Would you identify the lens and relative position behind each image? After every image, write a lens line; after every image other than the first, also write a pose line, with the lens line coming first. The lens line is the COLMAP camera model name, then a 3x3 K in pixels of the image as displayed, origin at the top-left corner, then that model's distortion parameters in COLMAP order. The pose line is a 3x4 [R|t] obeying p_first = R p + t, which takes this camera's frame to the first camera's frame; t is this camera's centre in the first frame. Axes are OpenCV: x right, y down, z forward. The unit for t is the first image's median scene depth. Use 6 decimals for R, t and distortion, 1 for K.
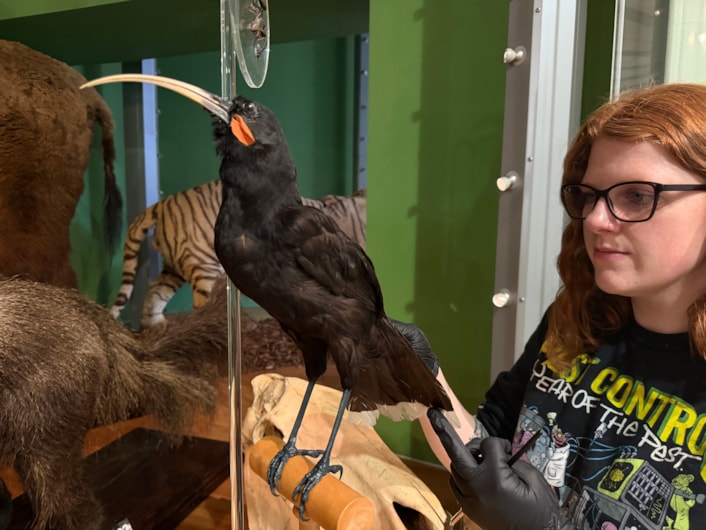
lens RADIAL K [[483.1, 0, 353.0], [0, 483.1, 265.0], [0, 0, 1]] dist [0.065798, -0.098087]
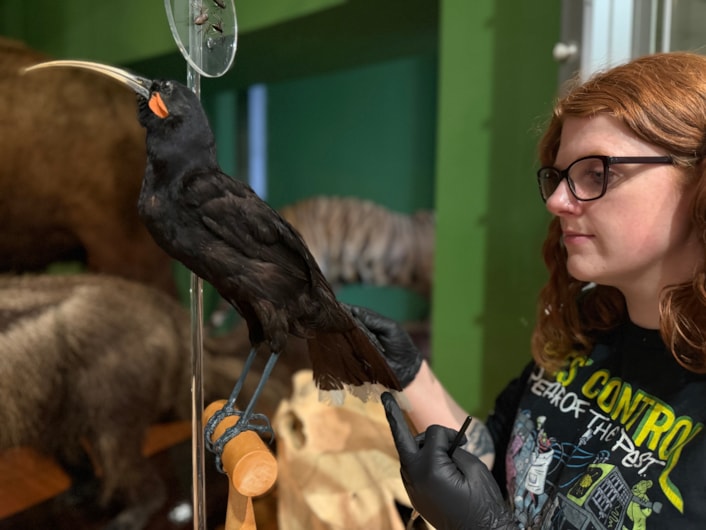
lens RADIAL K [[468.2, 0, 359.9], [0, 468.2, 265.1], [0, 0, 1]] dist [0.080318, -0.141307]
pose [[0.976379, 0.019587, -0.215176, 0.326524], [-0.033997, 0.997404, -0.063472, 0.104703], [0.213375, 0.069288, 0.974510, 0.025481]]
